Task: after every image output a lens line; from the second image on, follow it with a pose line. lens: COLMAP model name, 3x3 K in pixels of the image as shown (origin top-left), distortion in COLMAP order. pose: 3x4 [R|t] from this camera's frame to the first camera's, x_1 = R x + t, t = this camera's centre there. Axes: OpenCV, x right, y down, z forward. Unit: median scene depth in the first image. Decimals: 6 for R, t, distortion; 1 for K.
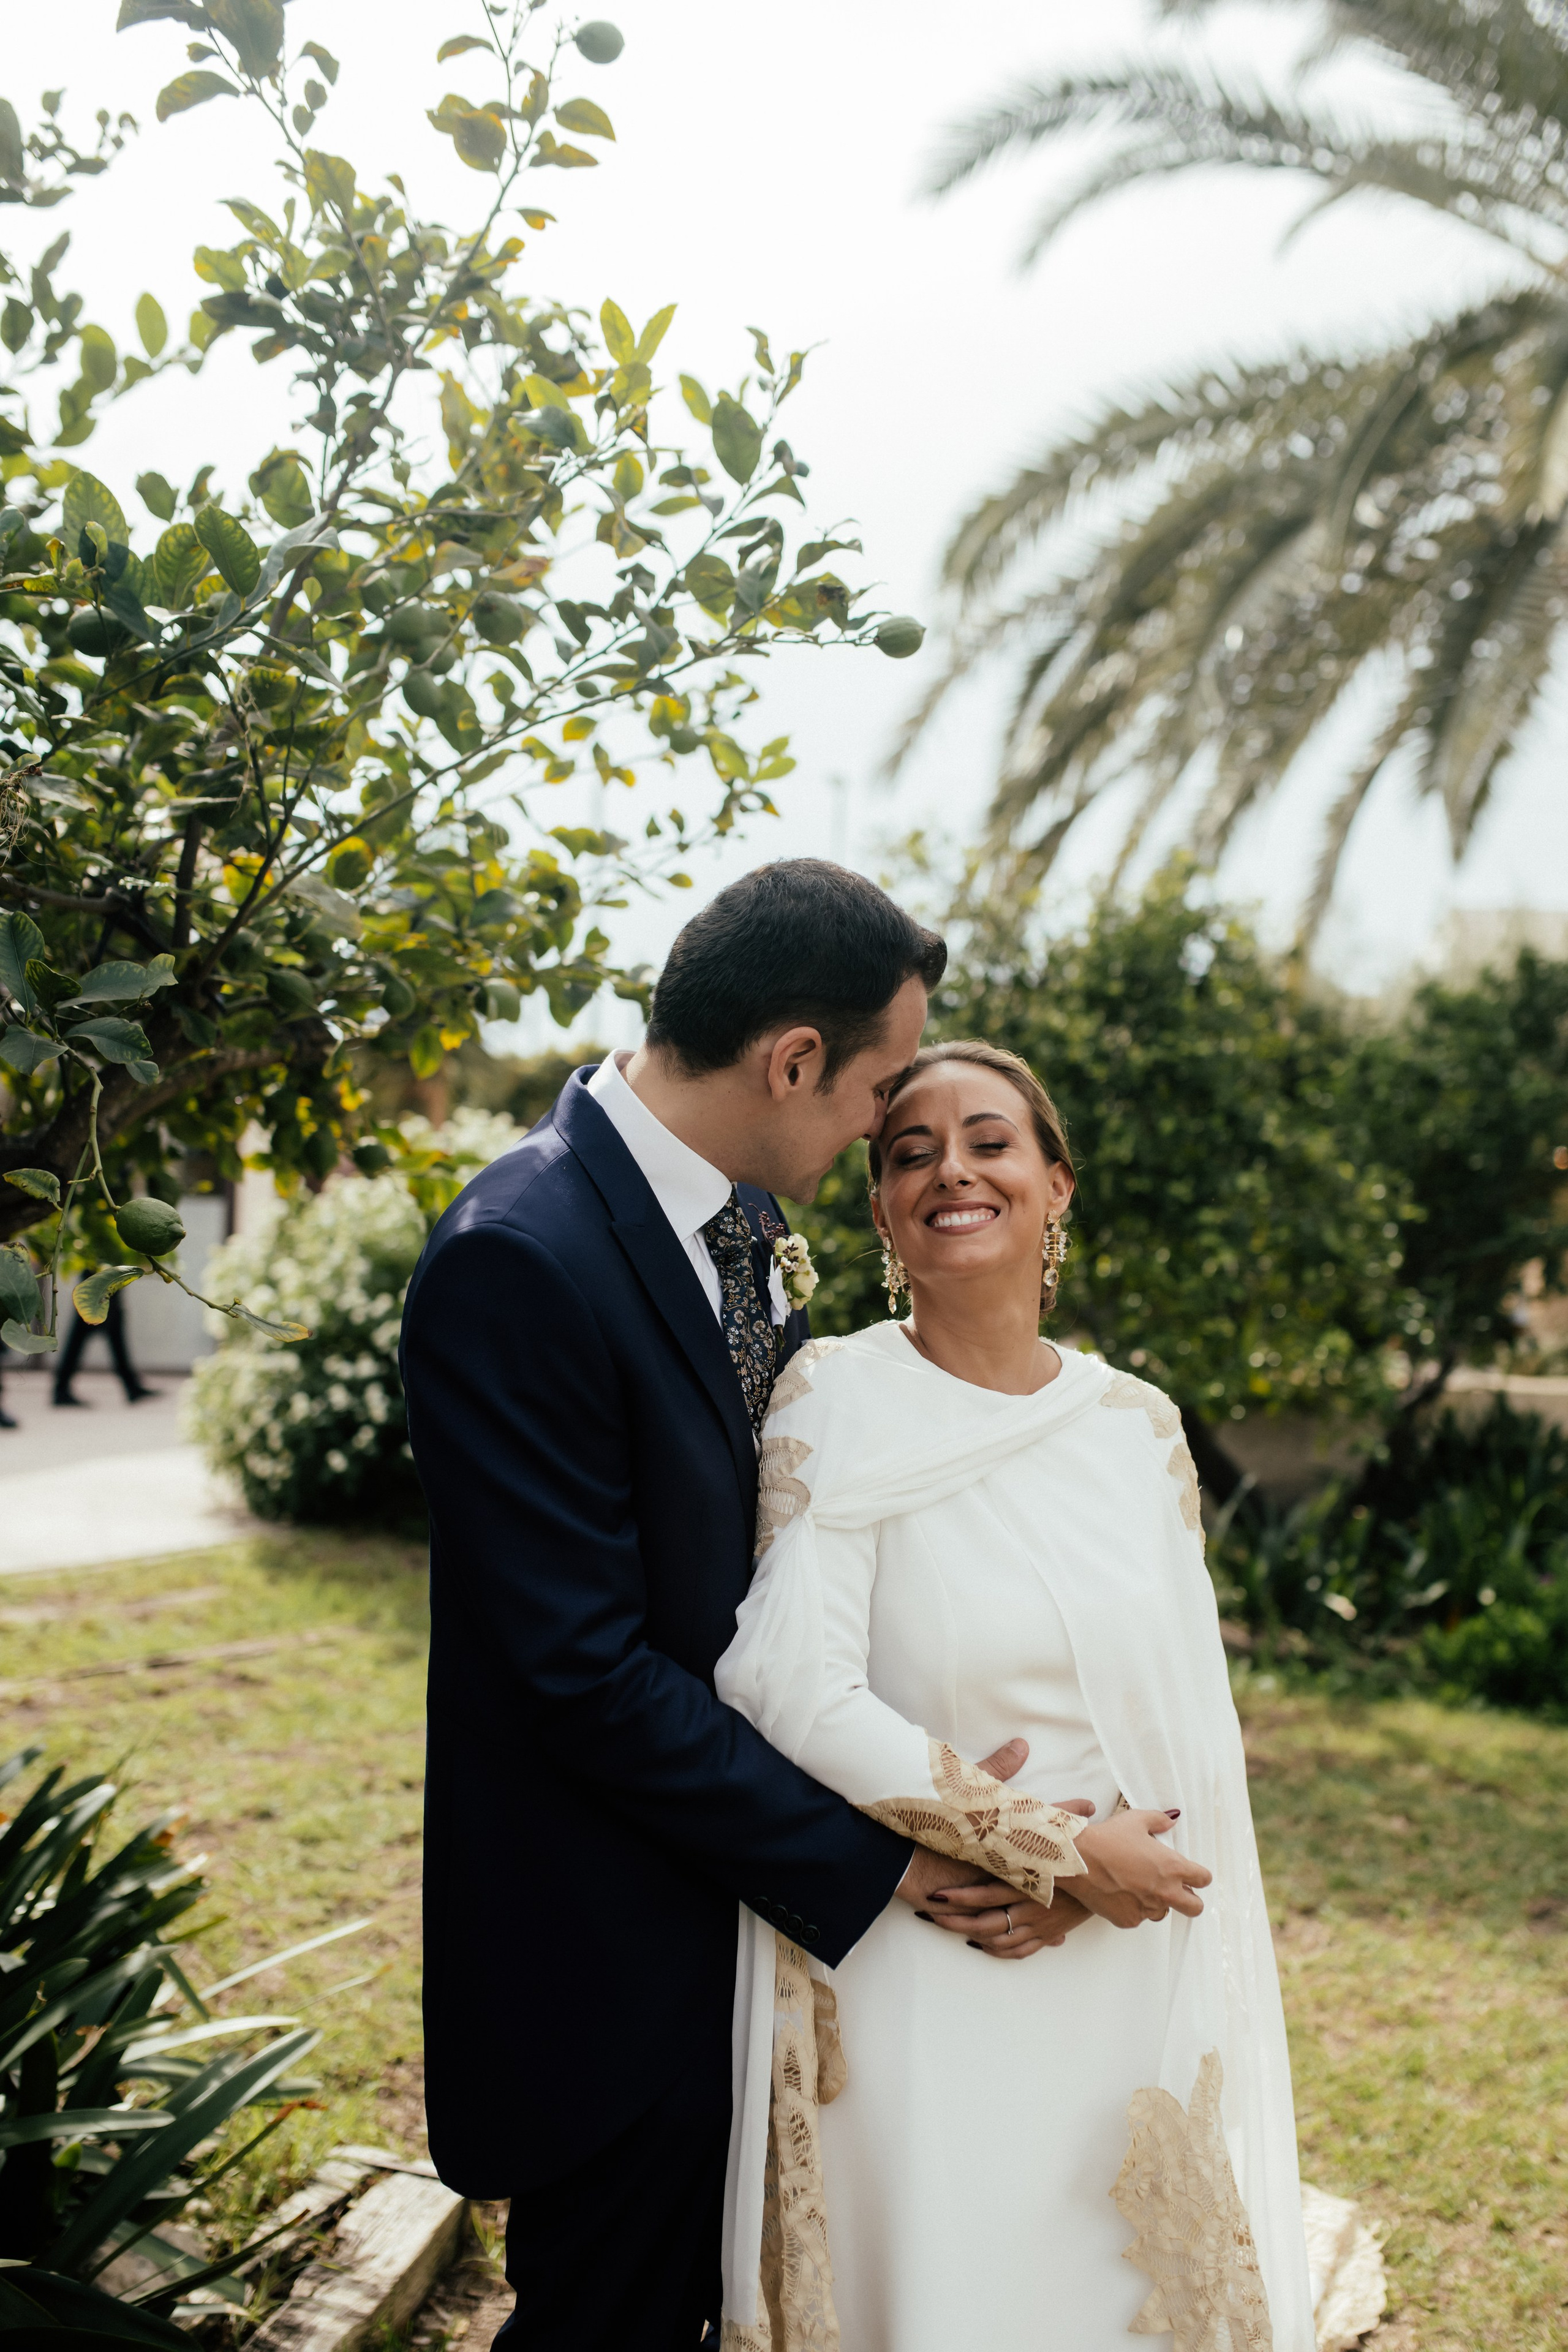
lens RADIAL K [[2444.1, 0, 784.0], [0, 2444.1, 1176.0], [0, 0, 1]] dist [-0.069886, 0.038107]
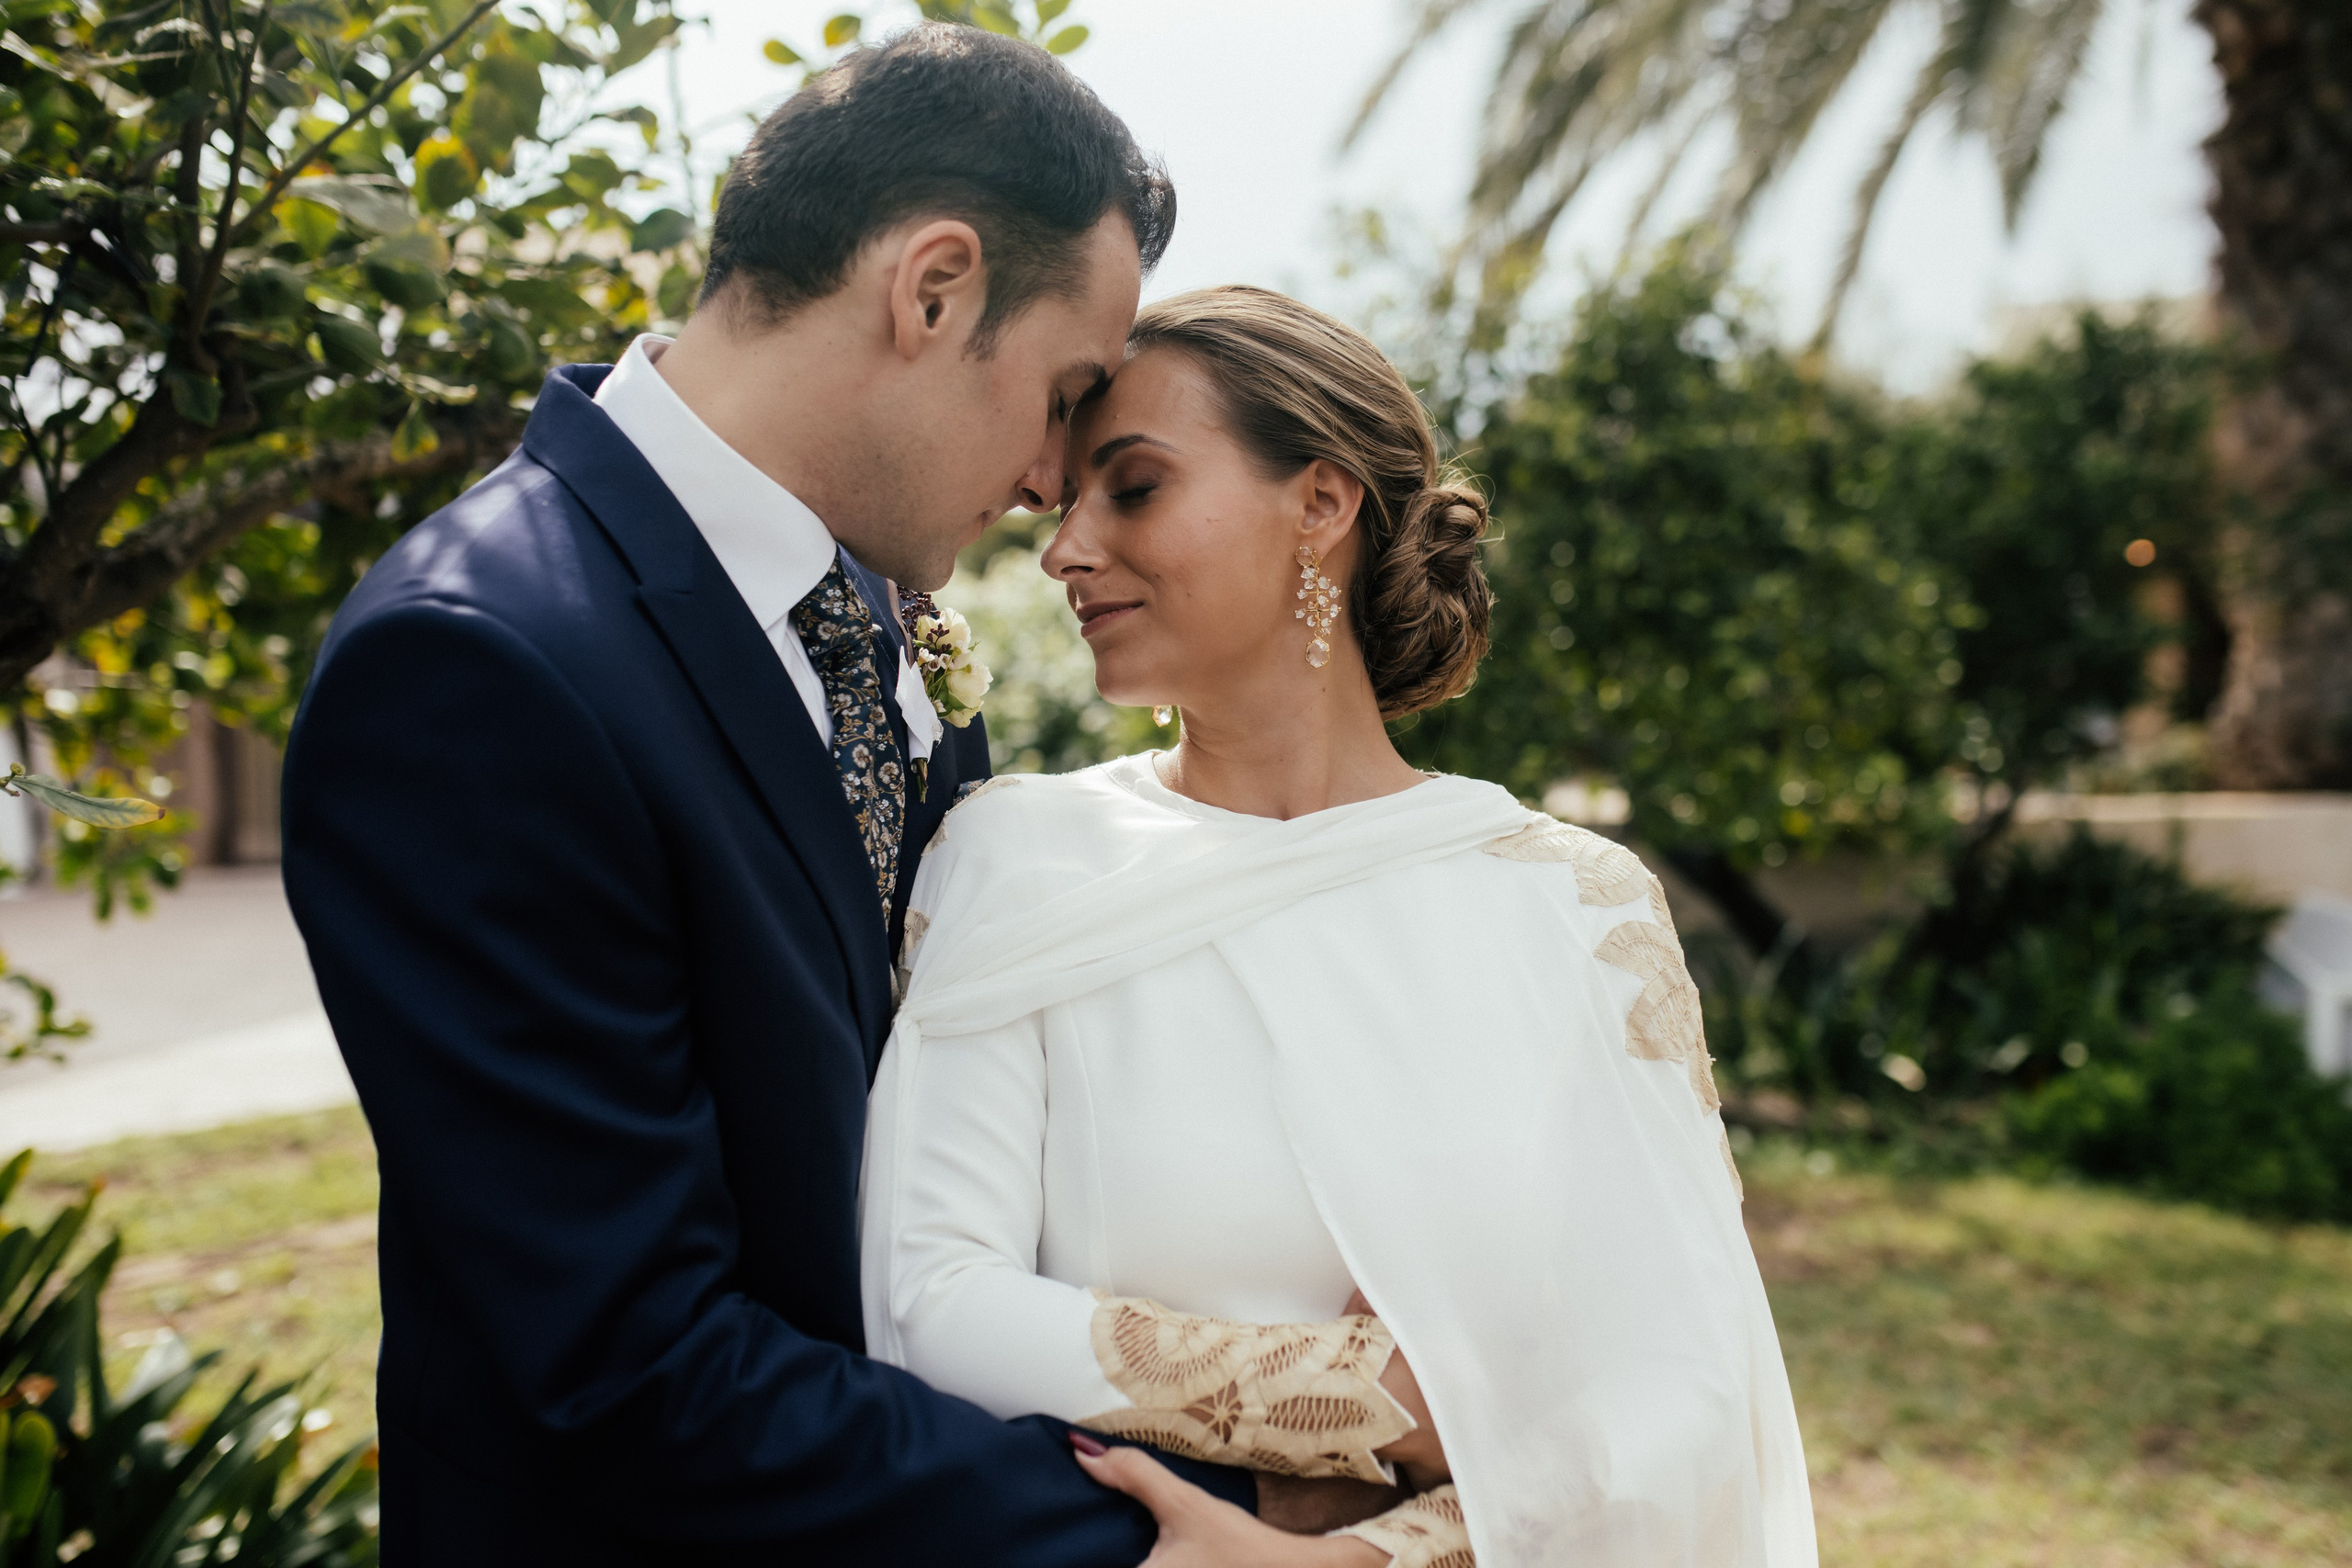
lens RADIAL K [[2443.8, 0, 1176.0], [0, 2443.8, 784.0], [0, 0, 1]] dist [-0.069886, 0.038107]
pose [[0.996194, -0.053694, -0.068663, 0.035890], [0.057437, 0.996902, 0.053741, 0.012879], [0.065564, -0.057480, 0.996191, 0.126350]]
